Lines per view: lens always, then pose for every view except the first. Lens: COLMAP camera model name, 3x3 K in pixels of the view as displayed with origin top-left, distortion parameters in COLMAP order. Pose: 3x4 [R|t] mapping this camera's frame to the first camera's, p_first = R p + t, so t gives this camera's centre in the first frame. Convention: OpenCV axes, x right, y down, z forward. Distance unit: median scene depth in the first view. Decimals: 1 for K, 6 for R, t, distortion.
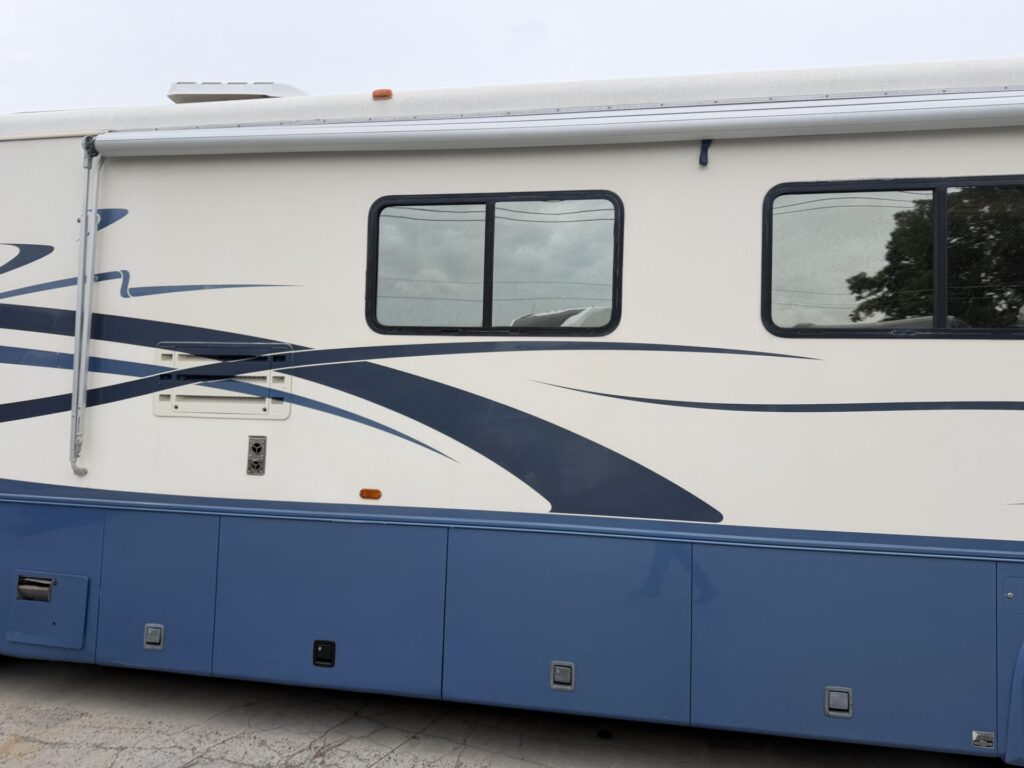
lens RADIAL K [[728.2, 0, 512.9], [0, 728.2, 375.8], [0, 0, 1]] dist [0.005021, -0.005977]
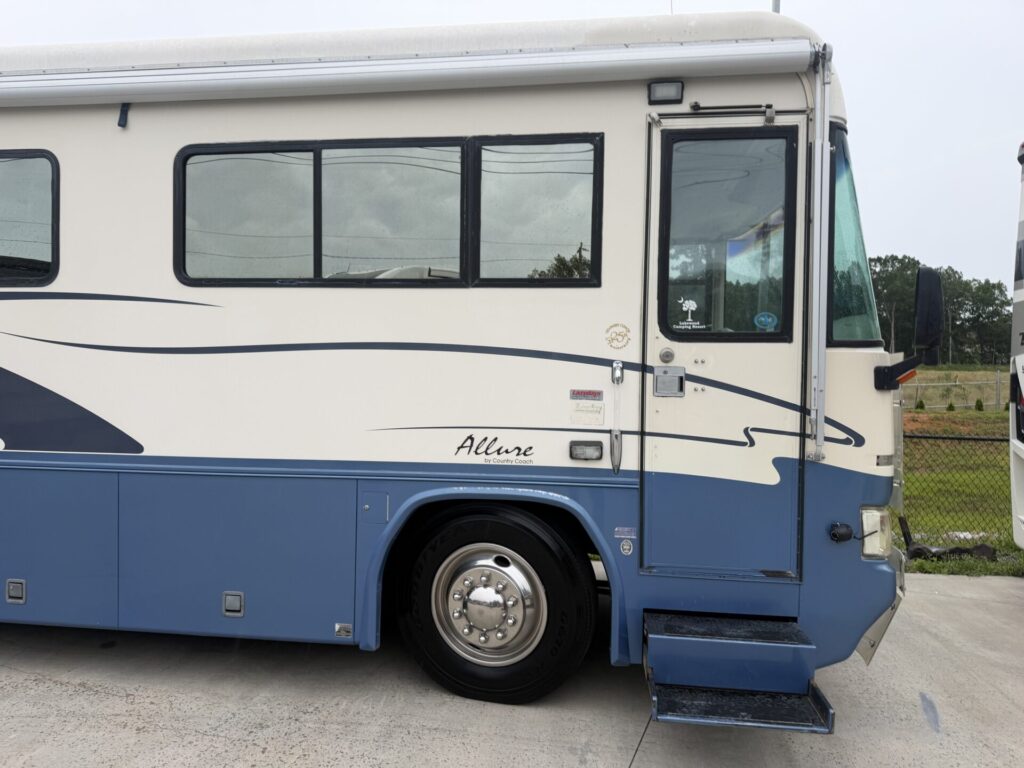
lens RADIAL K [[736.7, 0, 512.0], [0, 736.7, 384.0], [0, 0, 1]] dist [-0.006597, -0.010002]
pose [[0.997855, -0.016395, 0.063384, 1.518579], [0.011414, 0.996876, 0.078160, 0.025005], [-0.064468, -0.077269, 0.994924, -0.298056]]
